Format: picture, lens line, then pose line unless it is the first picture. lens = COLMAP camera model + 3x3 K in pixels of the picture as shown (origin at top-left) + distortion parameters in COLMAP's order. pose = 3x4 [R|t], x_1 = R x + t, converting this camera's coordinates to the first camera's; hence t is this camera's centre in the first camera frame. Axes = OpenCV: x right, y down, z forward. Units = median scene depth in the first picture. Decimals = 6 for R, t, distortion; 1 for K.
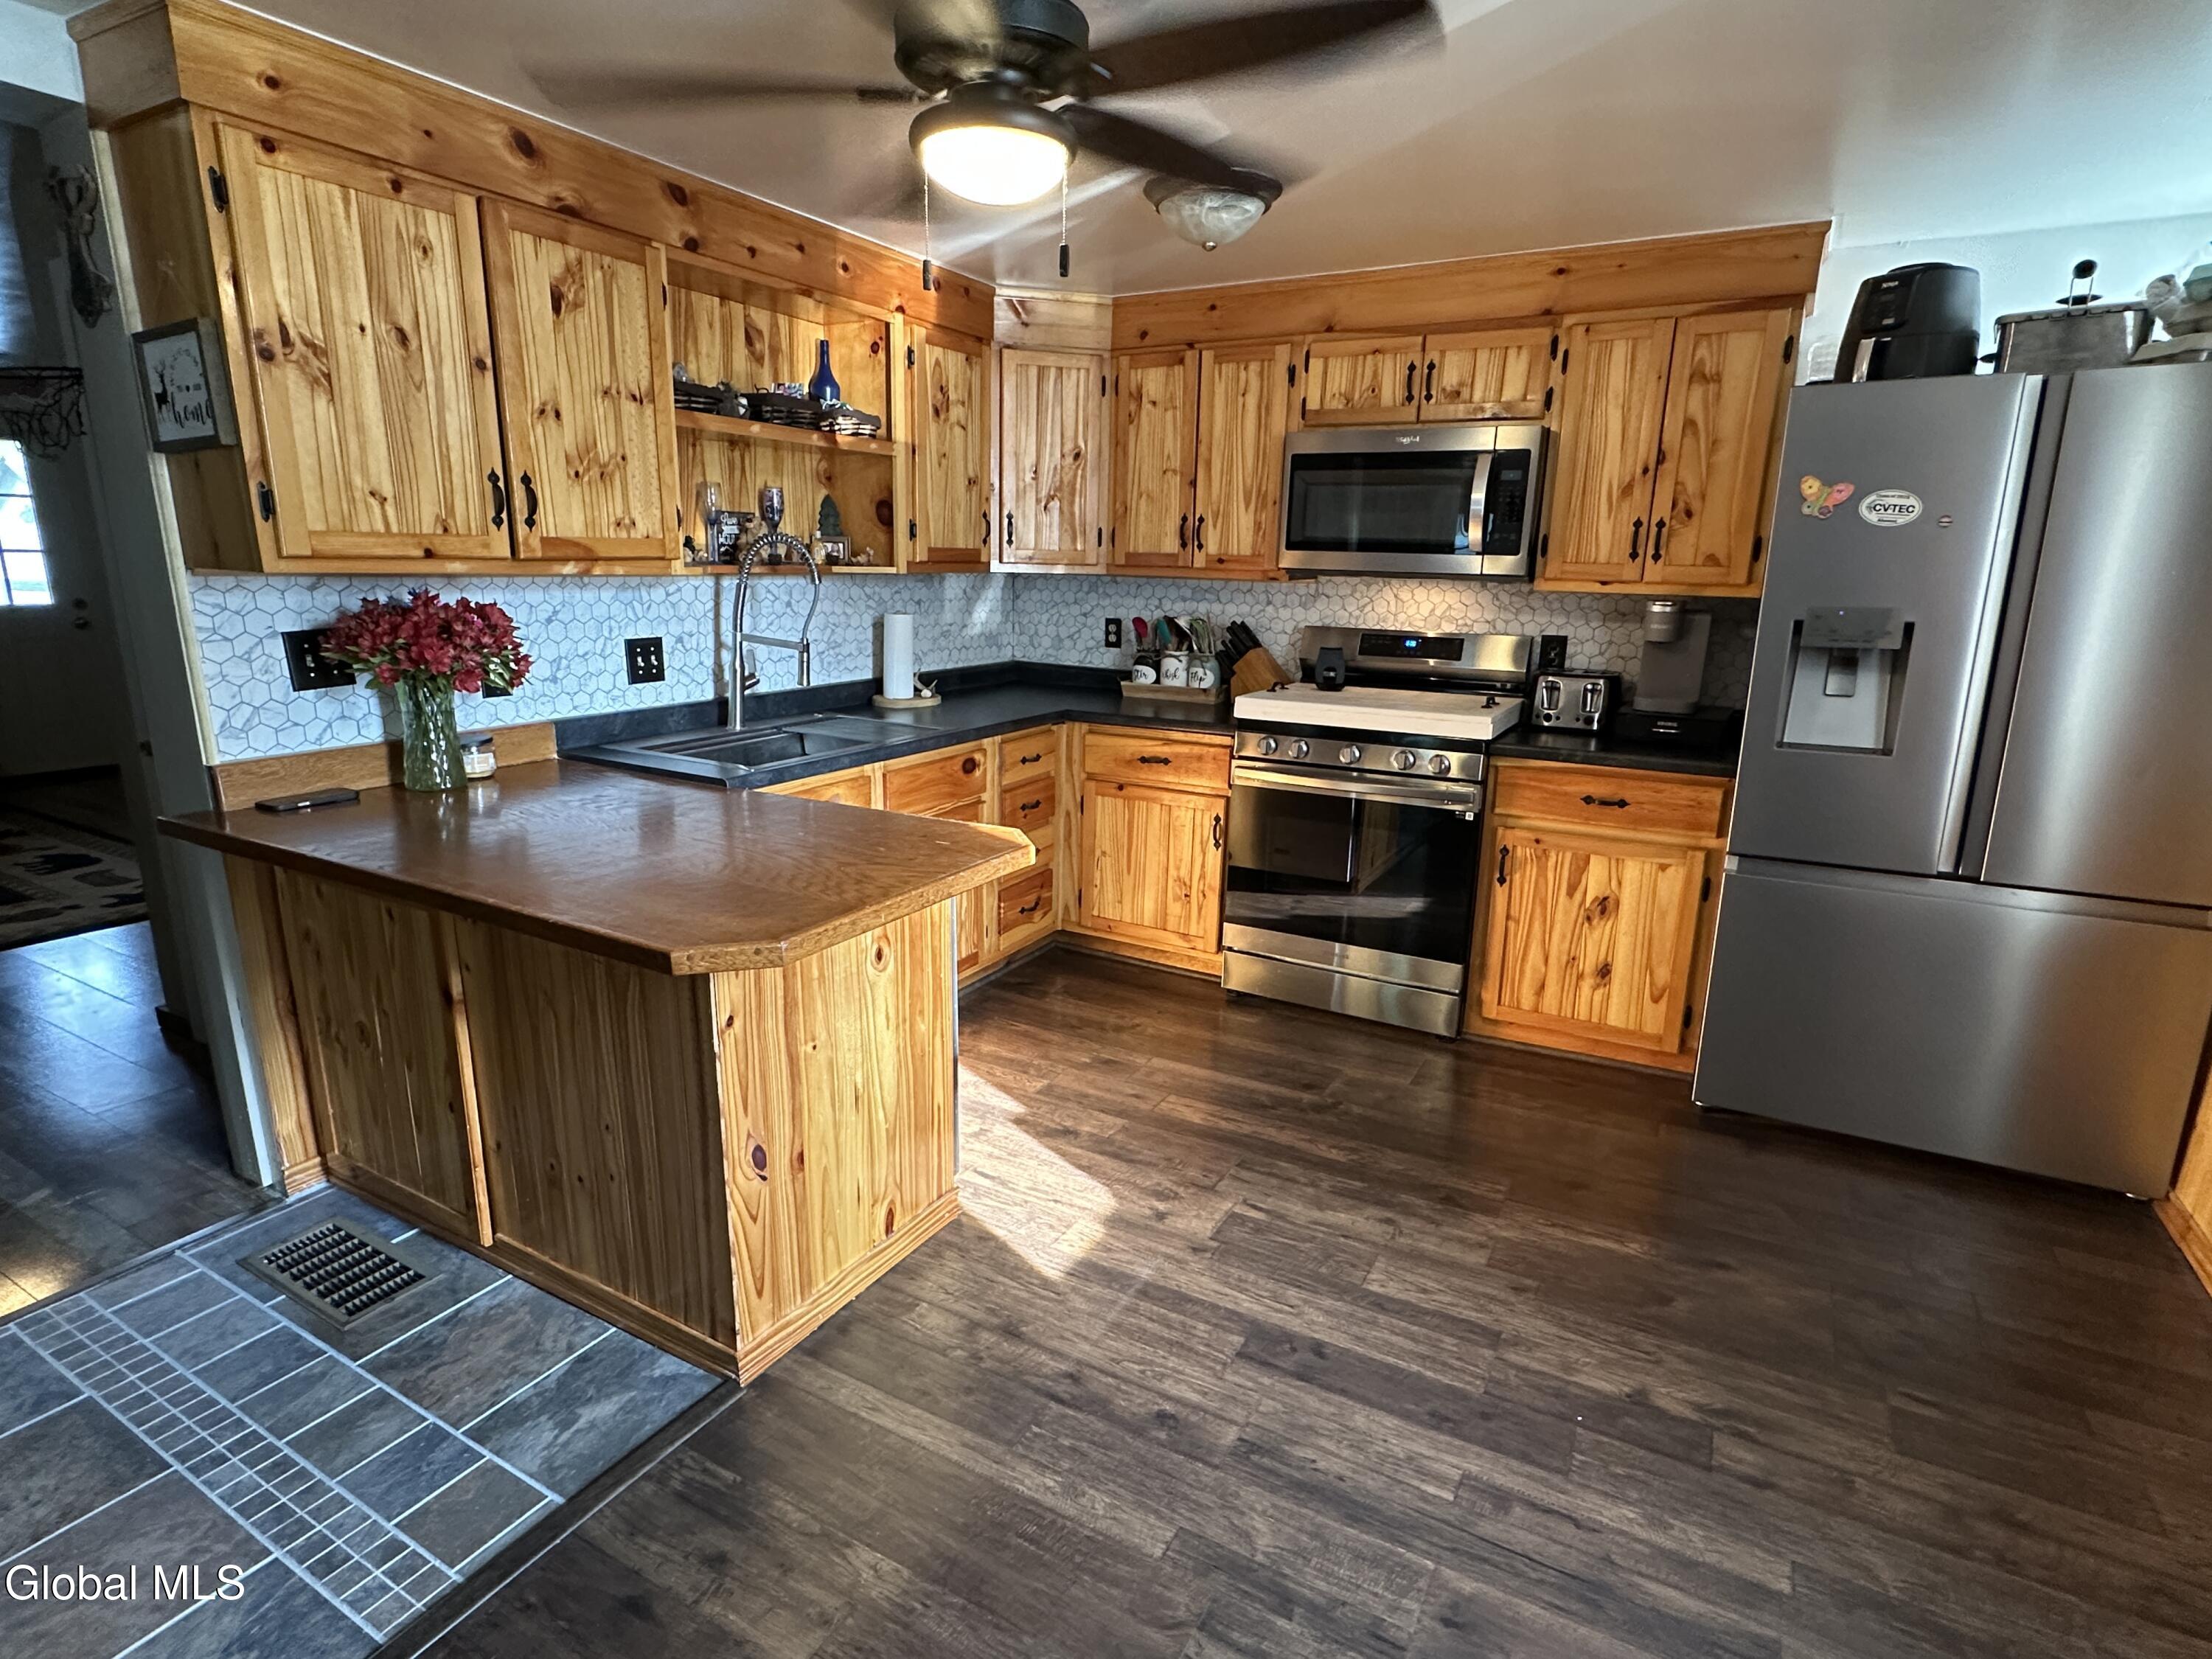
lens RADIAL K [[1120.5, 0, 1101.6], [0, 1120.5, 831.9], [0, 0, 1]] dist [-0.001570, 0.000389]
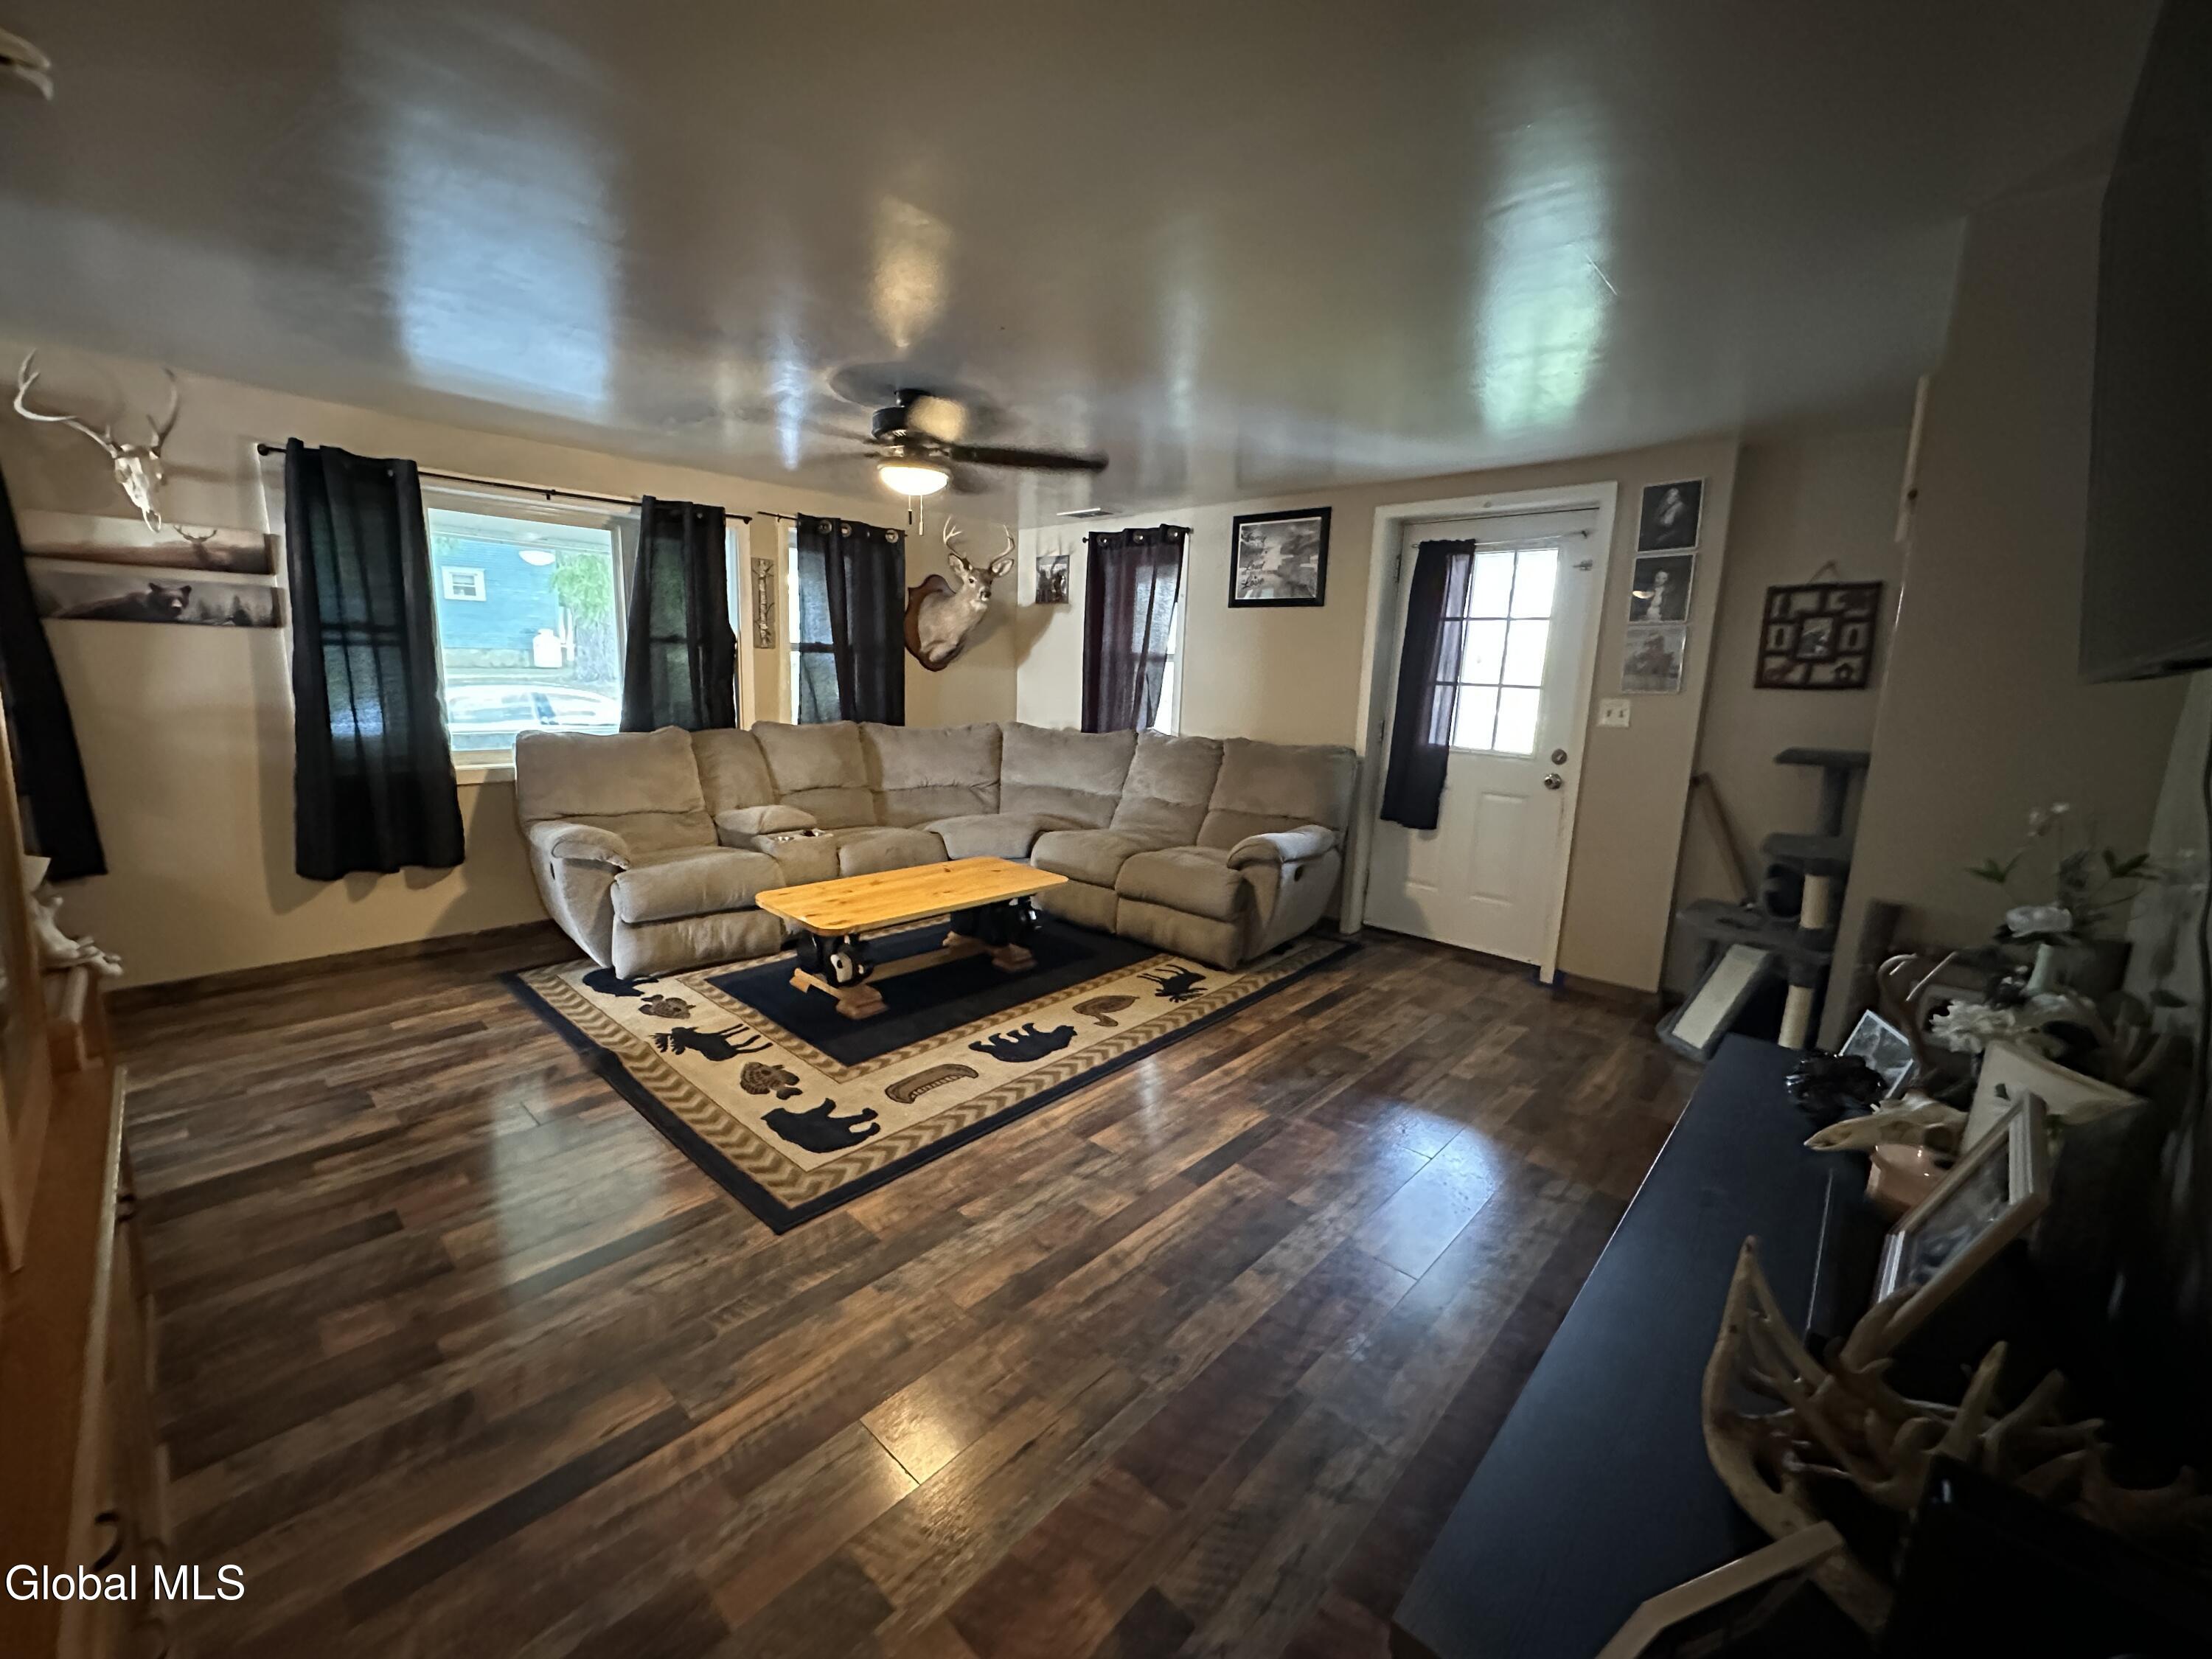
lens RADIAL K [[880.3, 0, 1106.4], [0, 880.3, 827.6], [0, 0, 1]] dist [-0.001530, 0.000015]
pose [[-0.237893, 0.149621, -0.959698, -0.684202], [-0.269003, 0.939265, 0.213117, -0.530130], [0.933297, 0.308861, -0.183196, 2.187278]]
